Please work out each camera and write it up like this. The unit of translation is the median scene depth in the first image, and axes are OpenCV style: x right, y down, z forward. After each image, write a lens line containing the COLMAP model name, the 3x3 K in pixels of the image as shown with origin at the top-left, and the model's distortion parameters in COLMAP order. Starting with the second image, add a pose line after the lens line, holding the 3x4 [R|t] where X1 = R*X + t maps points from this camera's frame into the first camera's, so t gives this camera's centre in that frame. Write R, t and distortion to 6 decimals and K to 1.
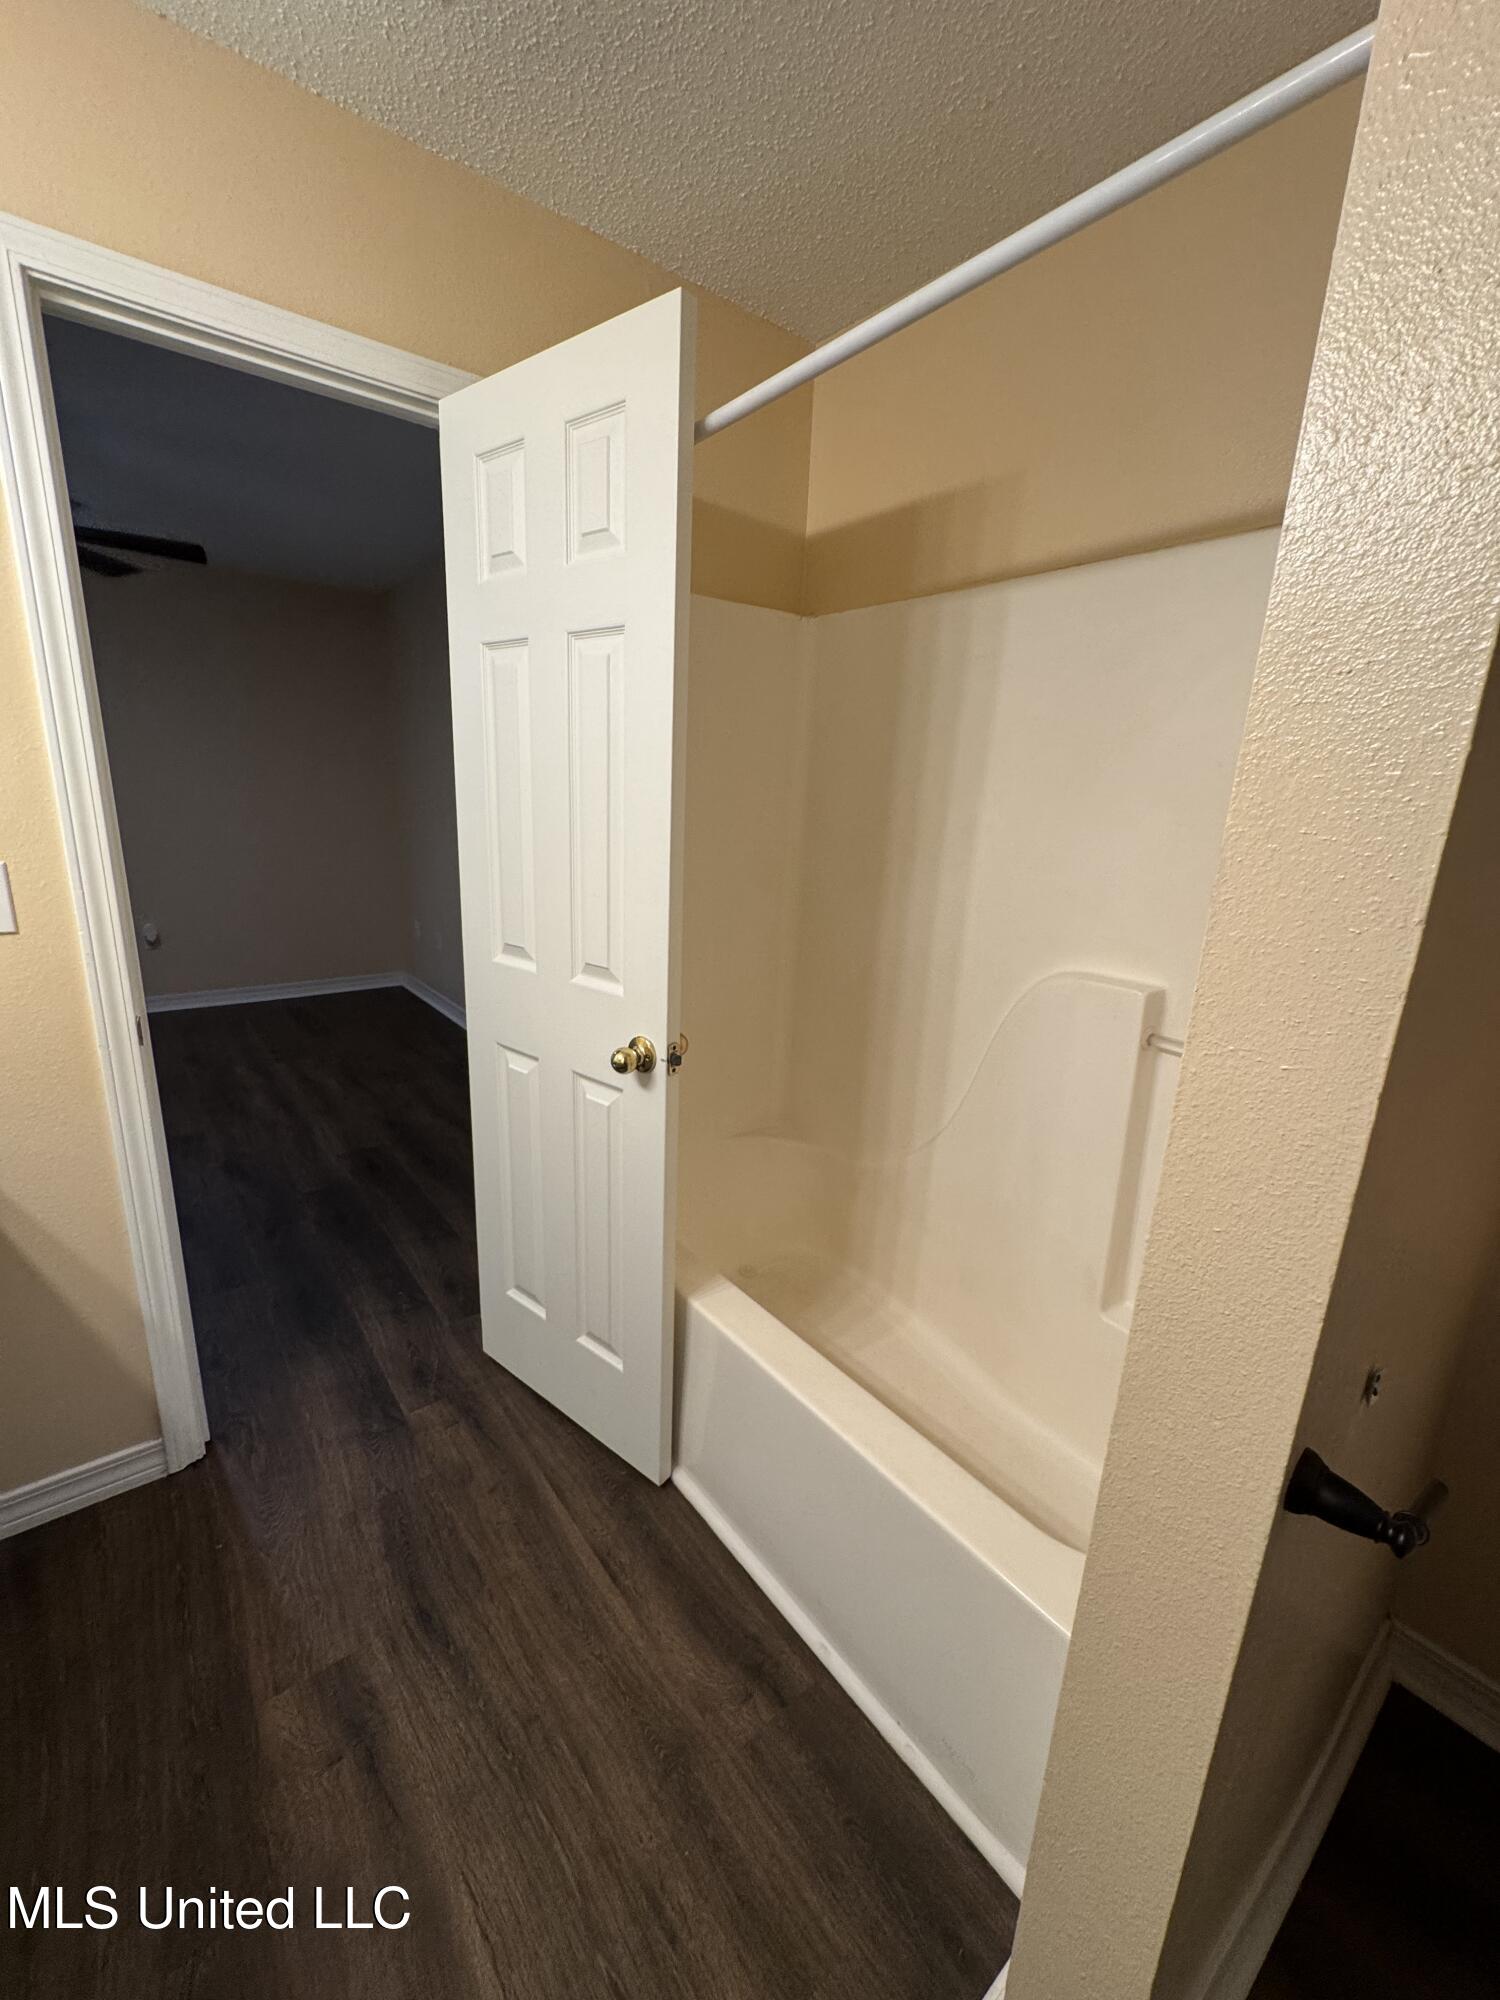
lens RADIAL K [[811.1, 0, 737.9], [0, 811.1, 999.5], [0, 0, 1]] dist [0.001435, 0.000319]
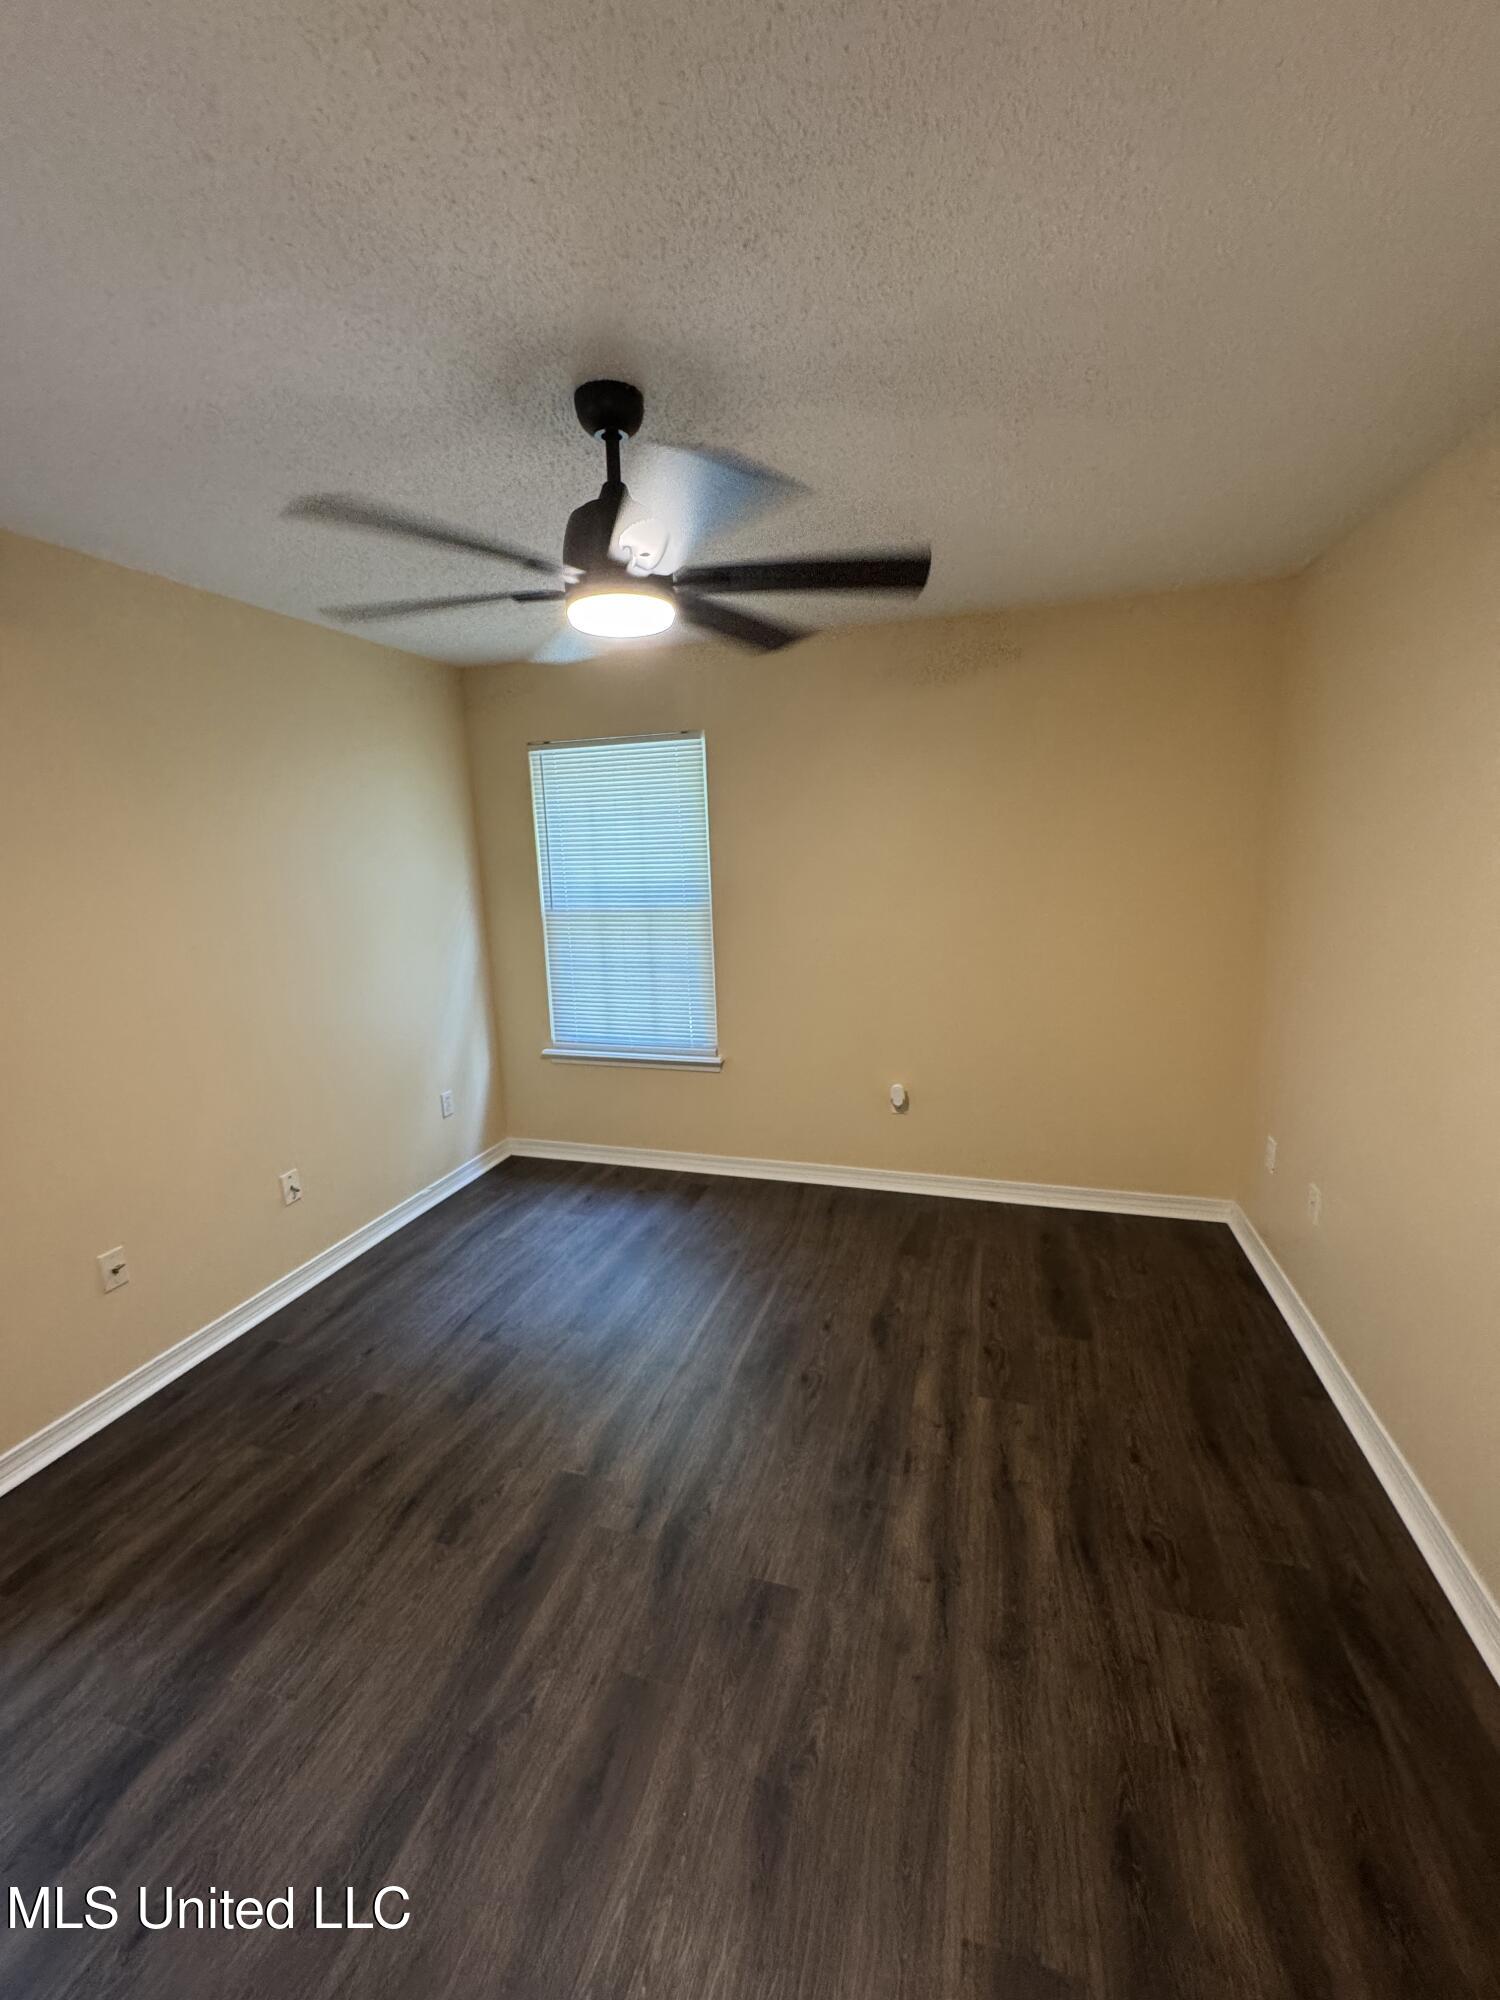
lens RADIAL K [[798.6, 0, 739.2], [0, 798.6, 987.3], [0, 0, 1]] dist [-0.000261, 0.000628]
pose [[0.569809, 0.087055, -0.817153, -0.254365], [-0.146862, 0.989153, 0.002971, -0.237213], [0.808548, 0.118316, 0.576413, 0.574970]]
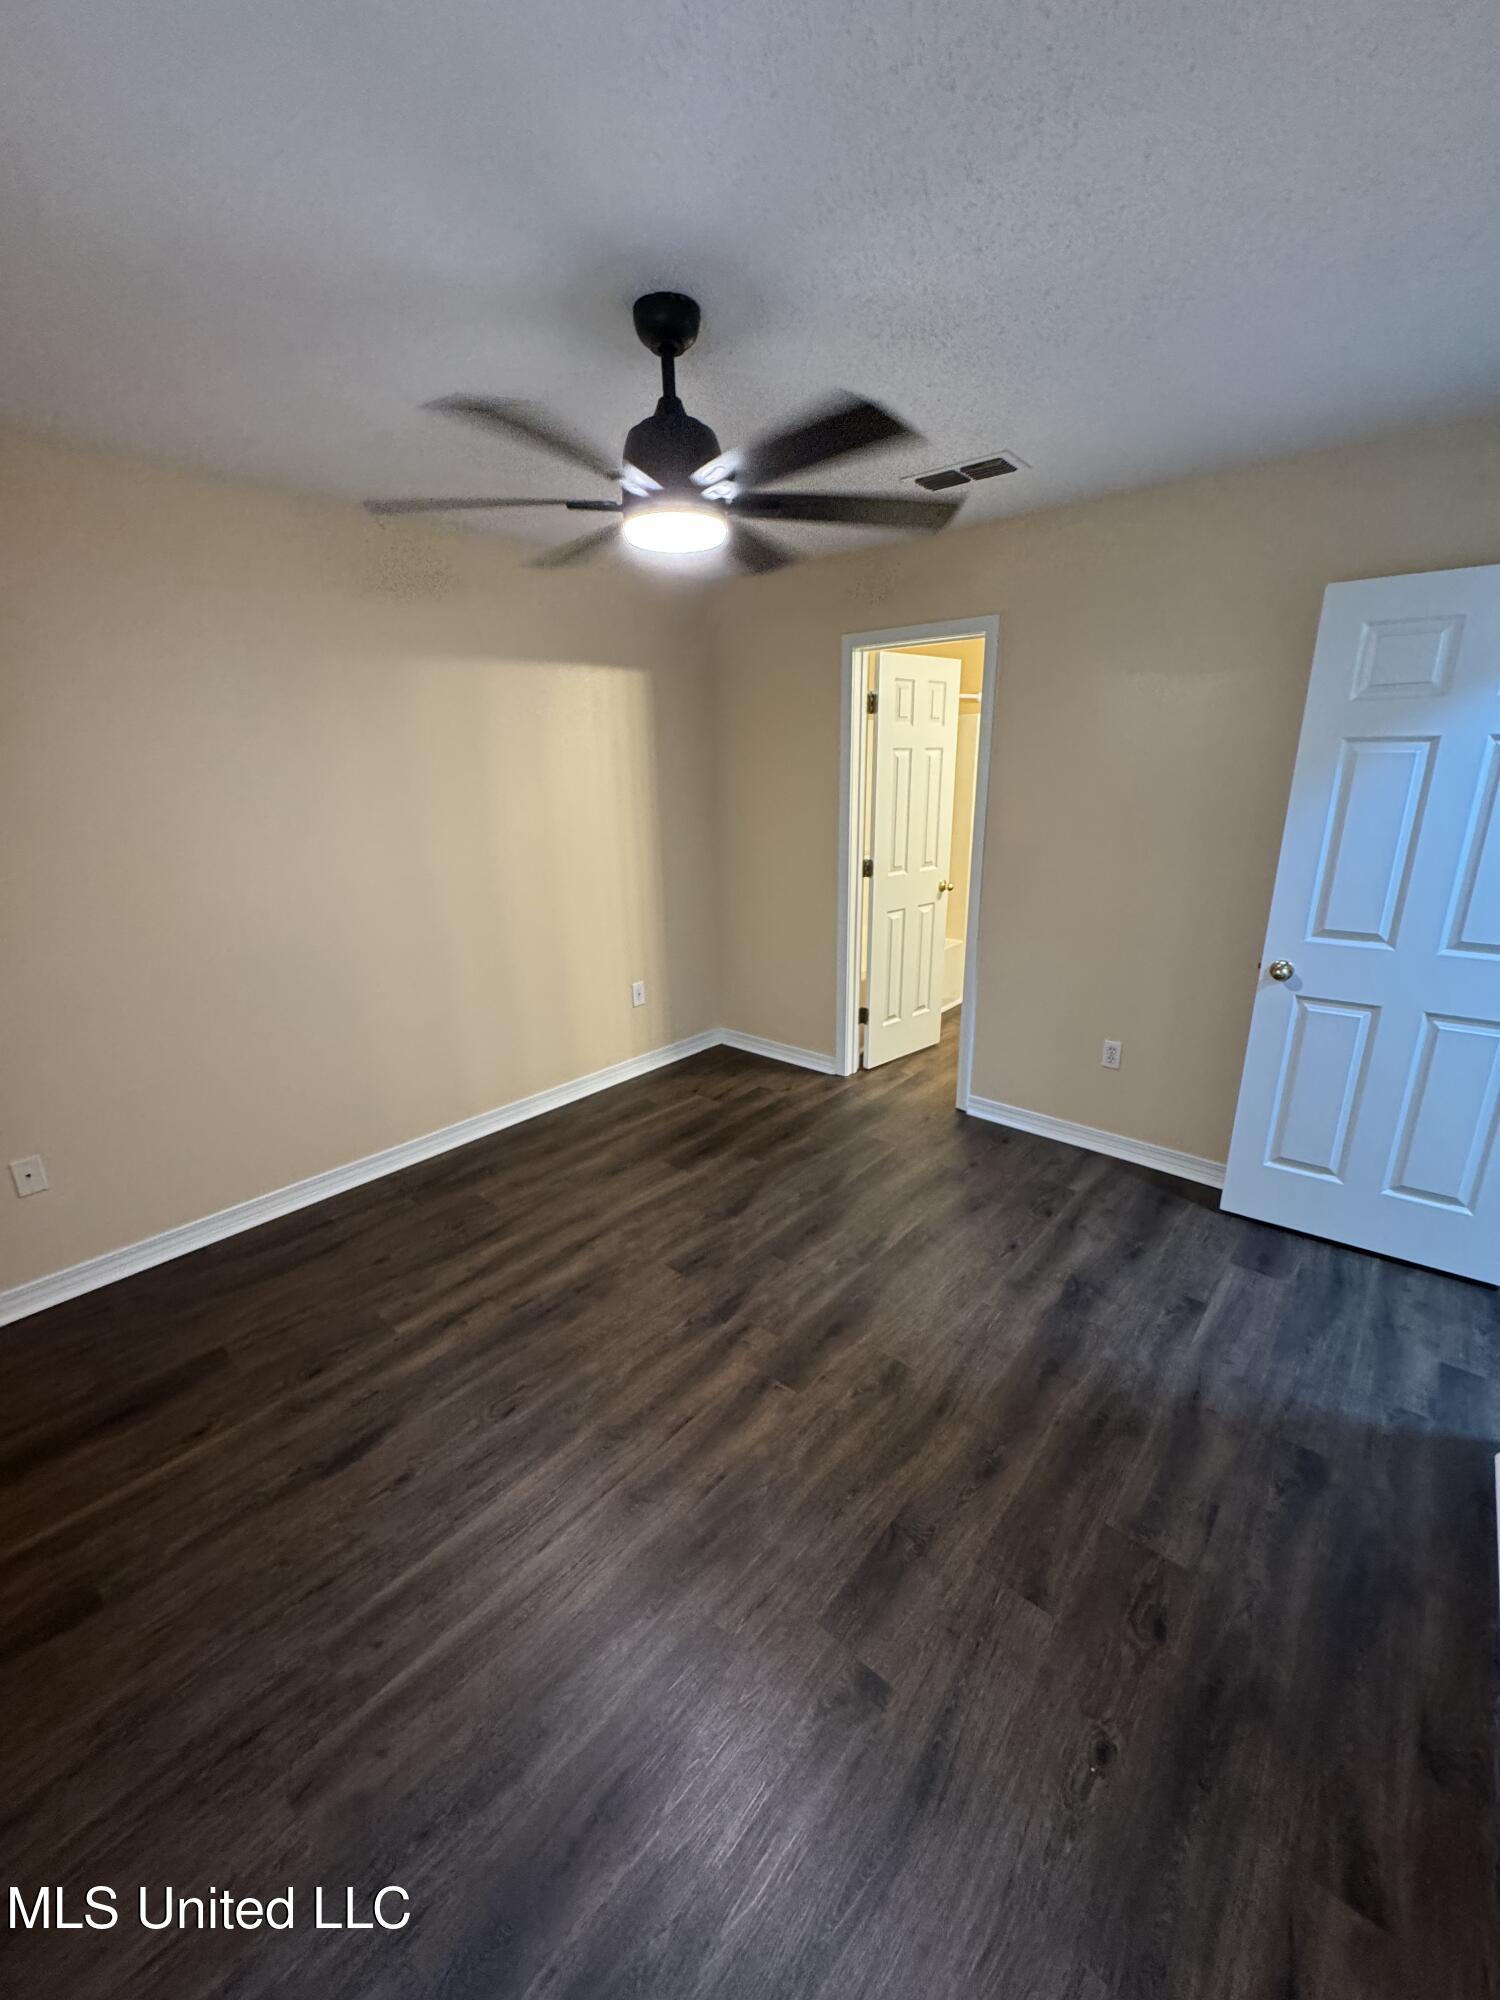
lens RADIAL K [[811.1, 0, 737.9], [0, 811.1, 999.5], [0, 0, 1]] dist [0.001435, 0.000319]
pose [[-0.181712, -0.327316, 0.927278, -1.321243], [0.257208, 0.894328, 0.366089, -0.366626], [-0.949118, 0.305026, -0.078322, 0.873766]]
